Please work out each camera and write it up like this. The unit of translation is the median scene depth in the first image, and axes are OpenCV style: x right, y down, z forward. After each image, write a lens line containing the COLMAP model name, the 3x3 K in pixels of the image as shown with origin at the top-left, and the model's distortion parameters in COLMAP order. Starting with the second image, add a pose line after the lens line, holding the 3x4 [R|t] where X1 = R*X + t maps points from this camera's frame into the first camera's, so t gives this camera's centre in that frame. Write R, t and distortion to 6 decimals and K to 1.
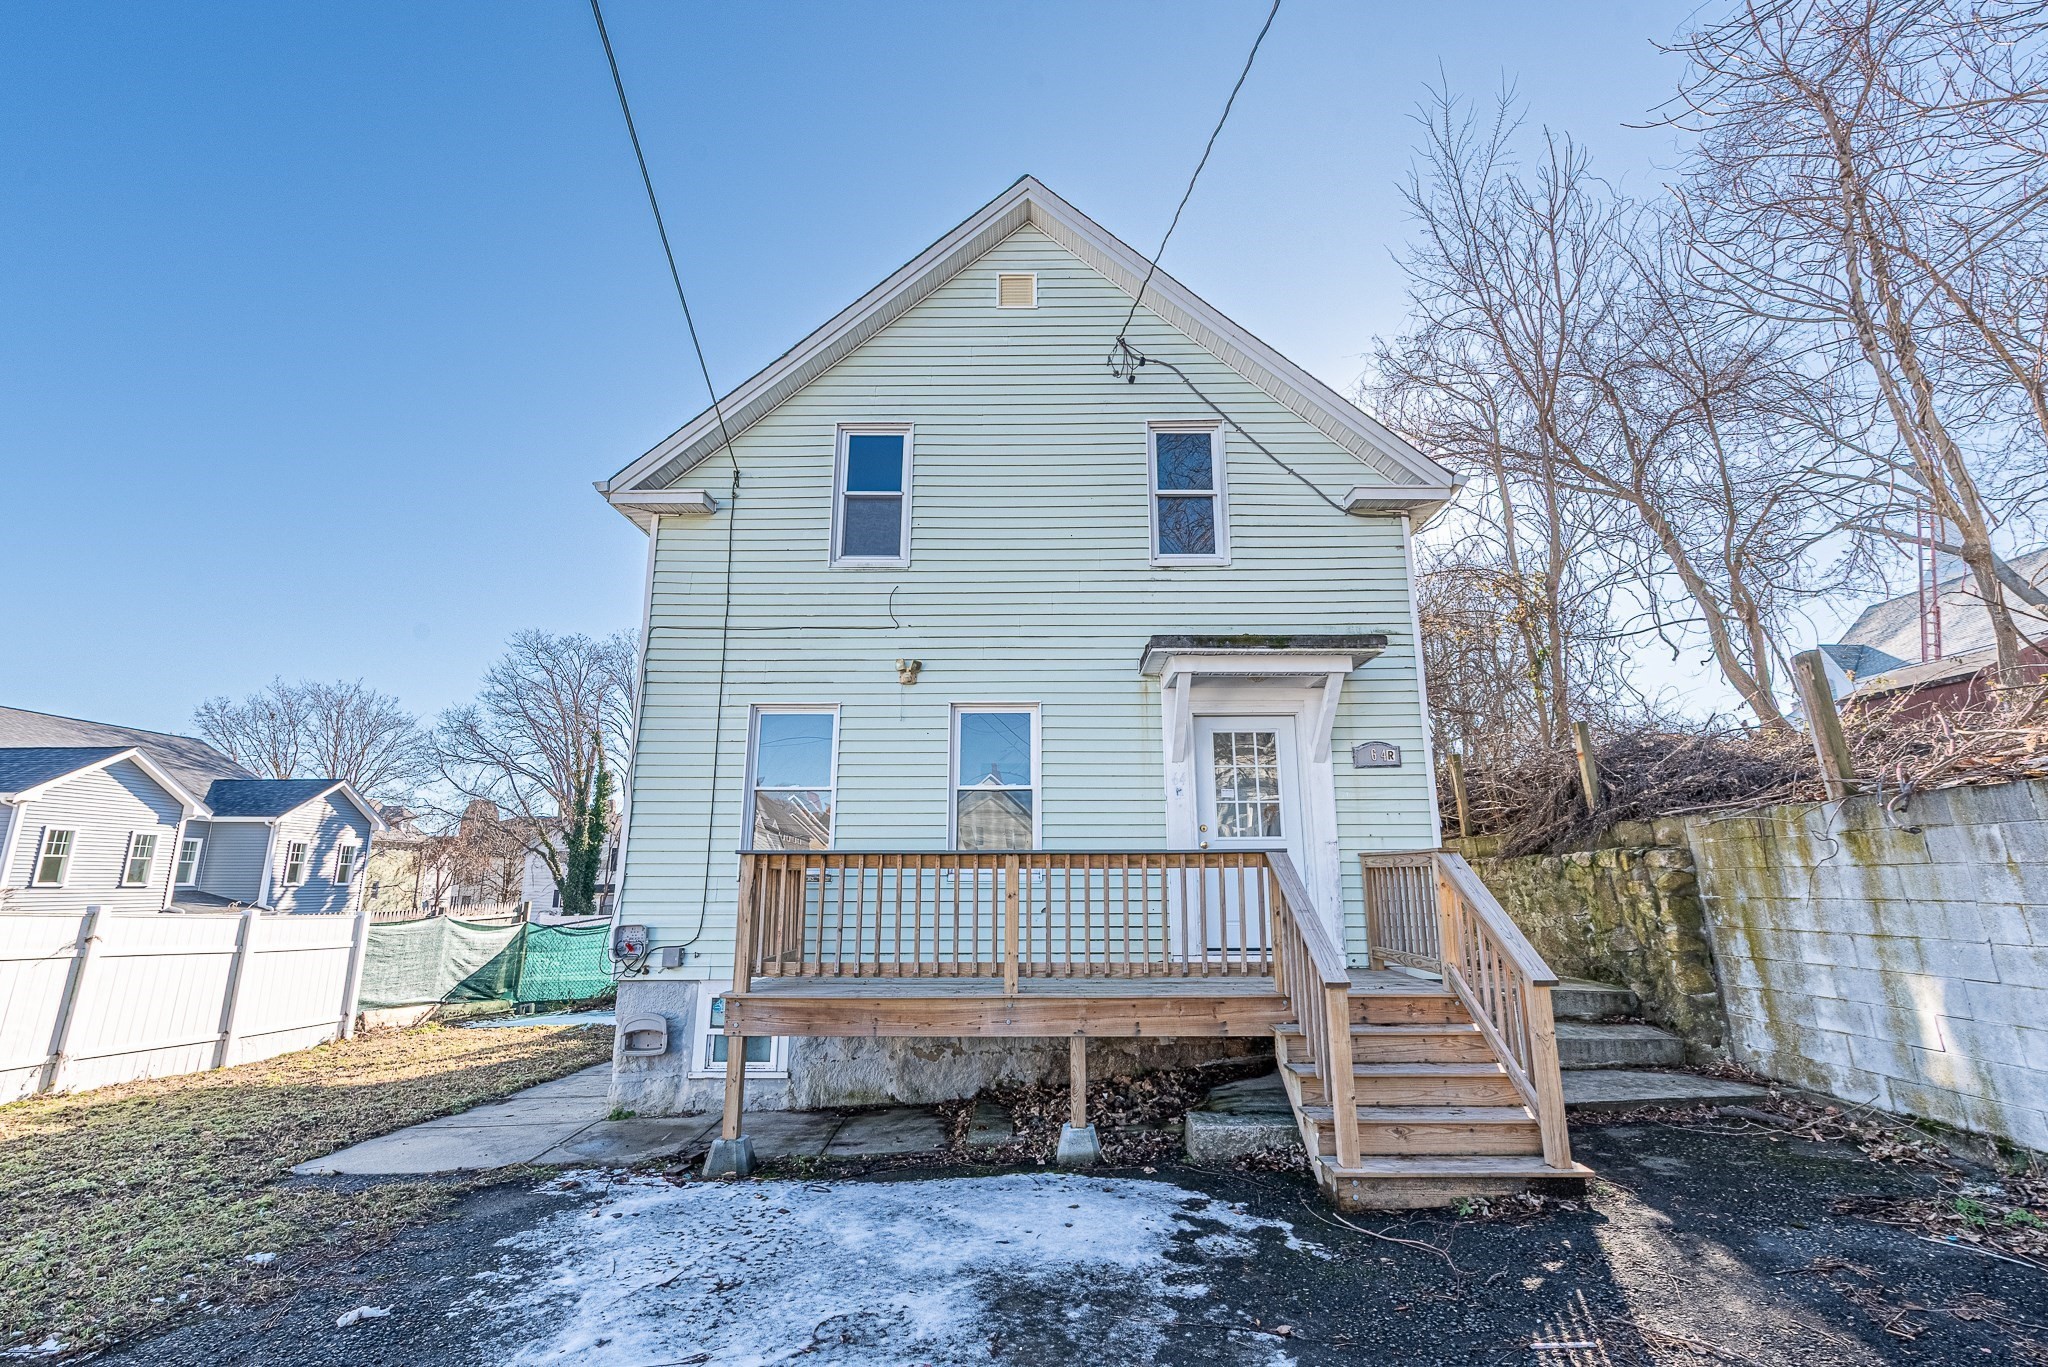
lens RADIAL K [[887.9, 0, 1025.9], [0, 887.9, 723.1], [0, 0, 1]] dist [0.001605, -0.000588]
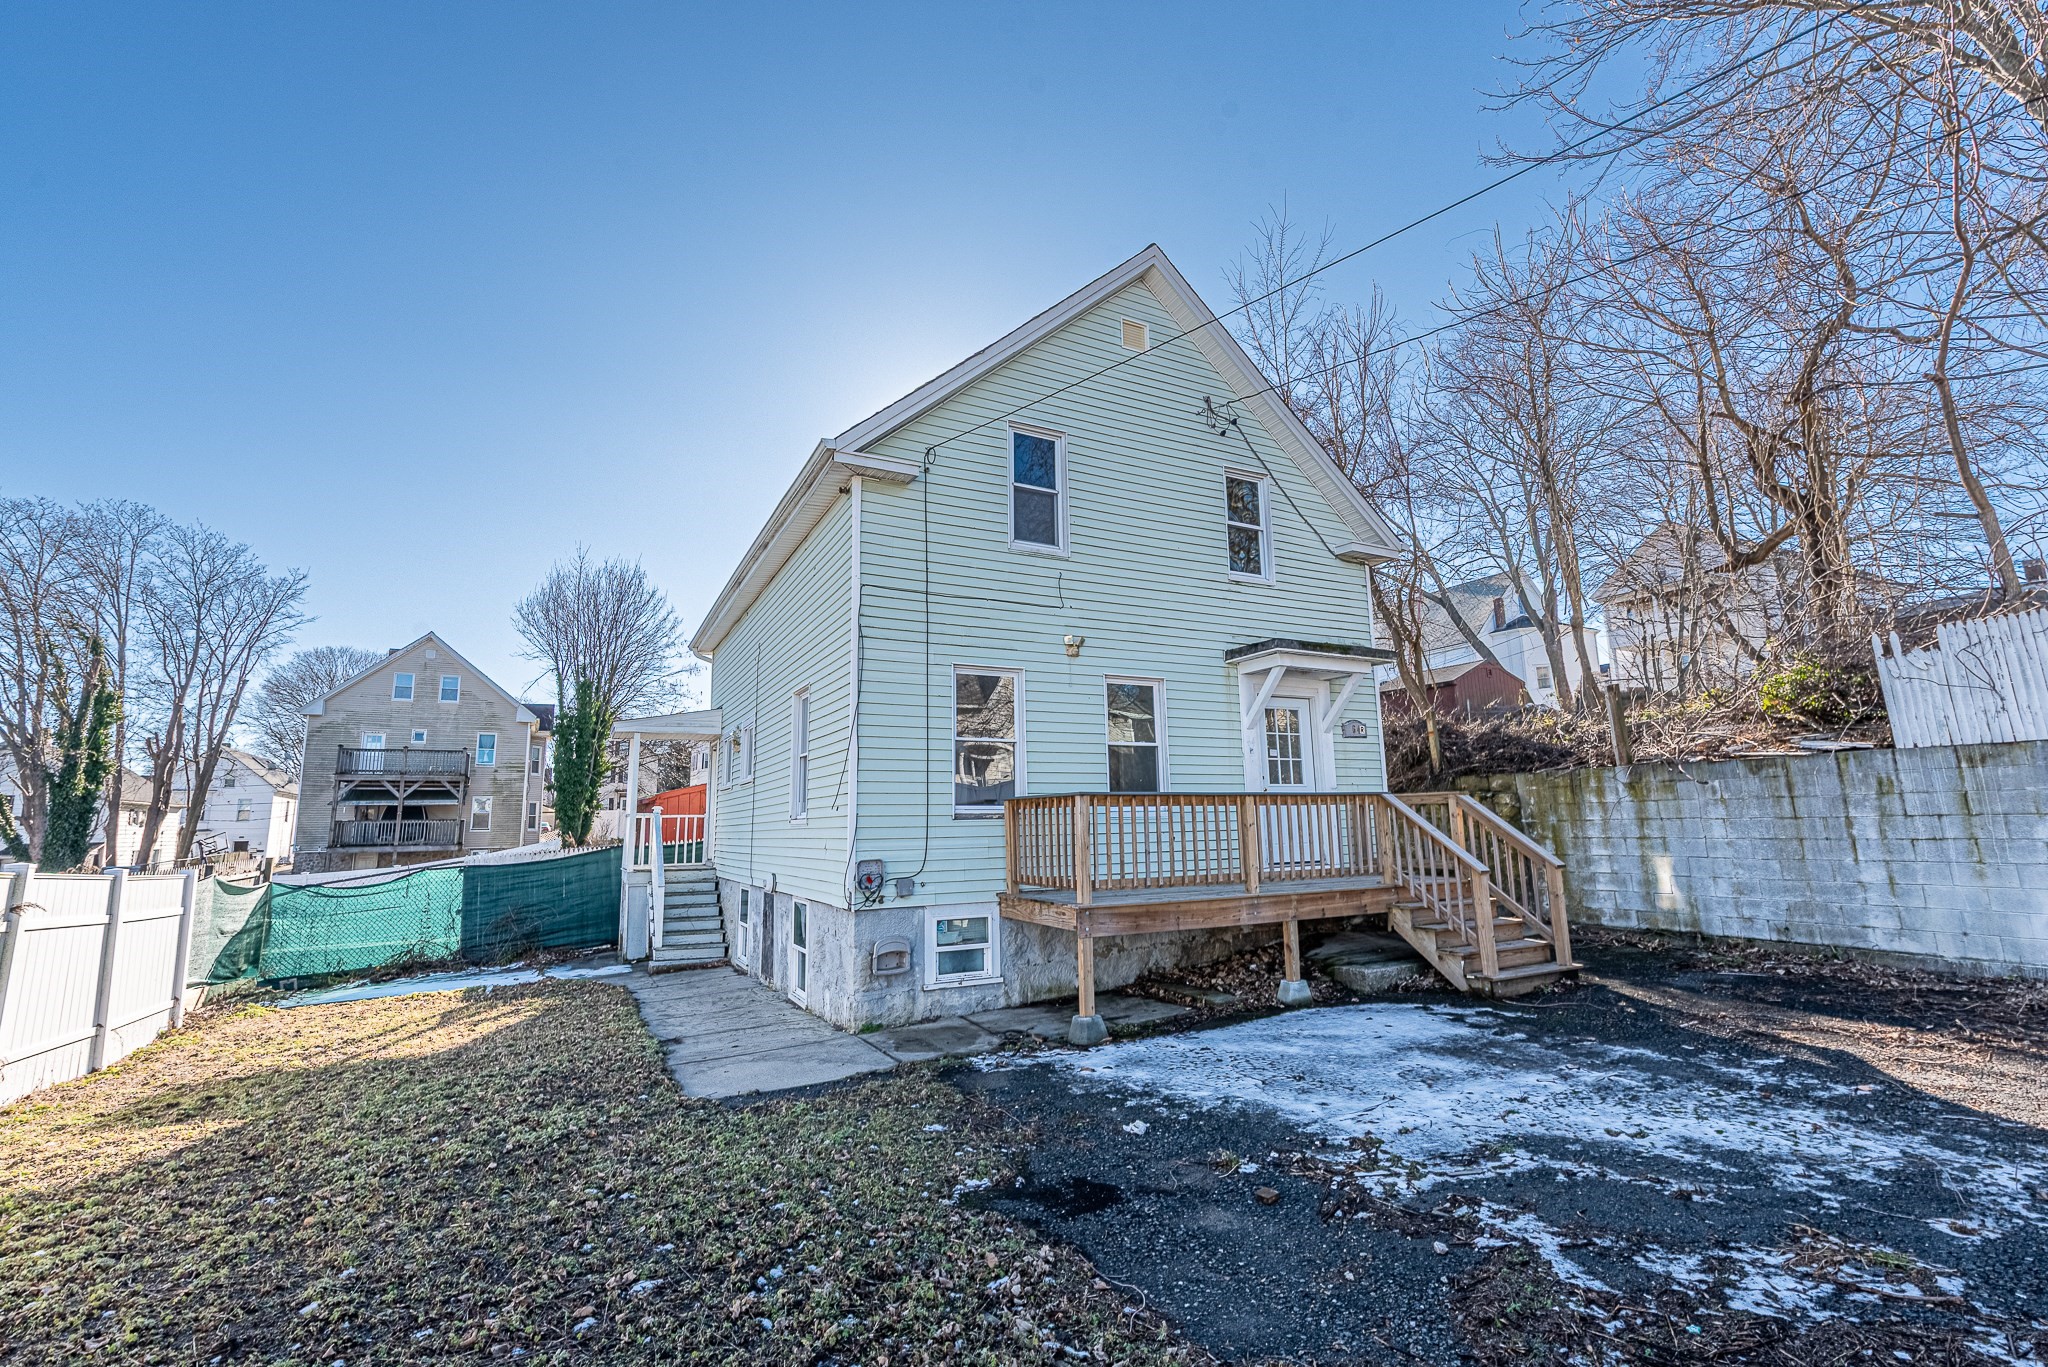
lens RADIAL K [[887.9, 0, 1002.2], [0, 887.9, 723.0], [0, 0, 1]] dist [0.001605, -0.000588]
pose [[0.888589, 0.038946, 0.457049, -0.833204], [-0.064578, 0.997087, 0.040589, 0.004289], [-0.454137, -0.065582, 0.888515, -0.037911]]
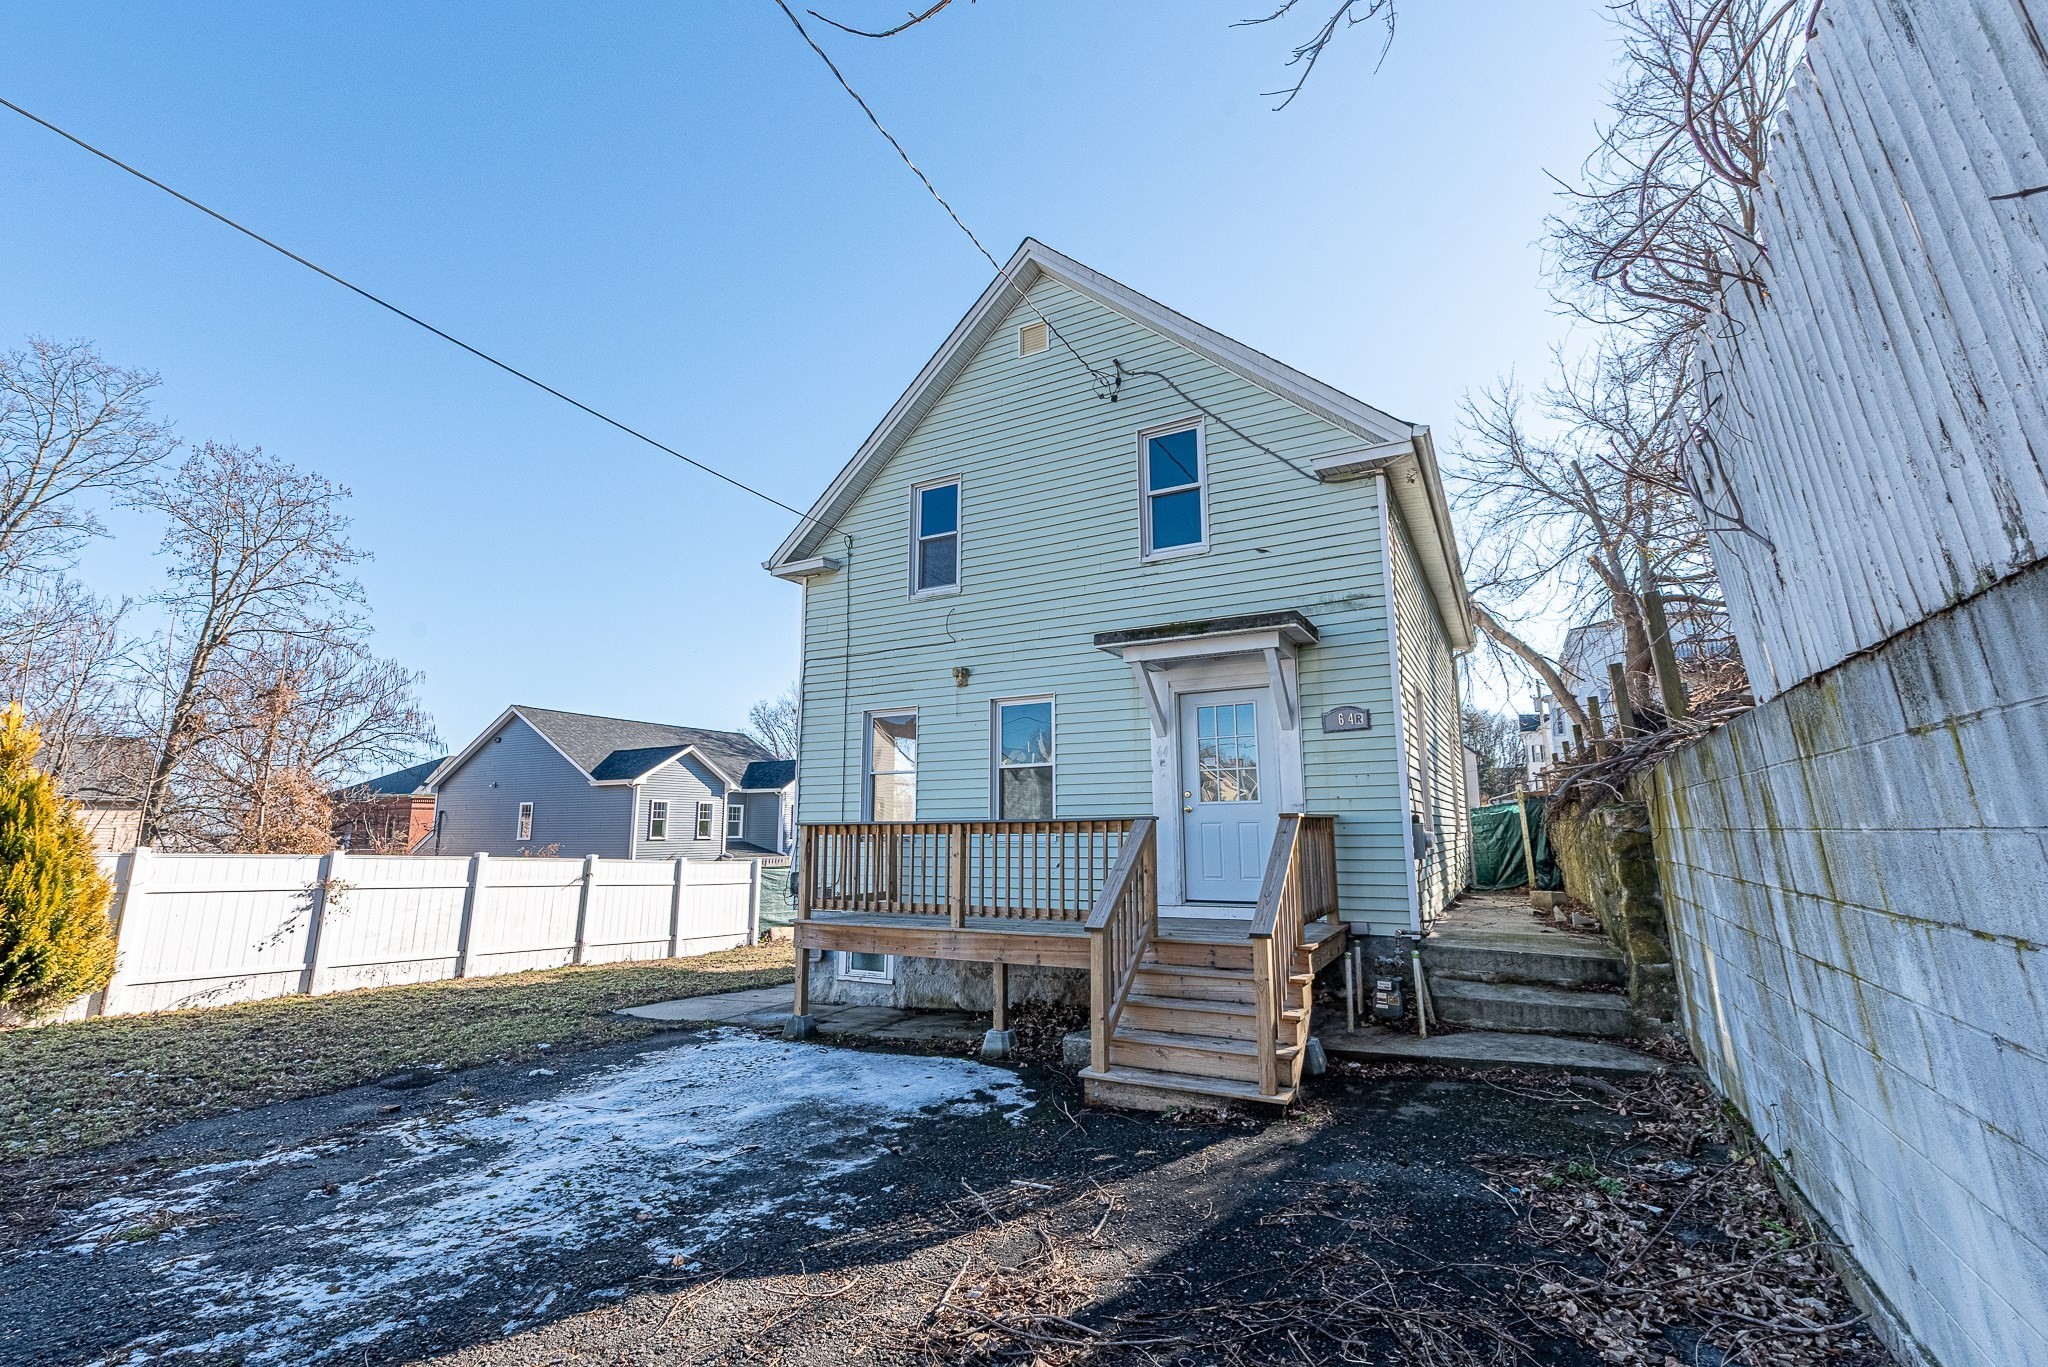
lens RADIAL K [[887.9, 0, 1047.9], [0, 887.9, 726.6], [0, 0, 1]] dist [0.001605, -0.000588]
pose [[0.885580, -0.059863, -0.460613, 0.600318], [0.087902, 0.995340, 0.039642, -0.028697], [0.456093, -0.075595, 0.886715, -0.073843]]
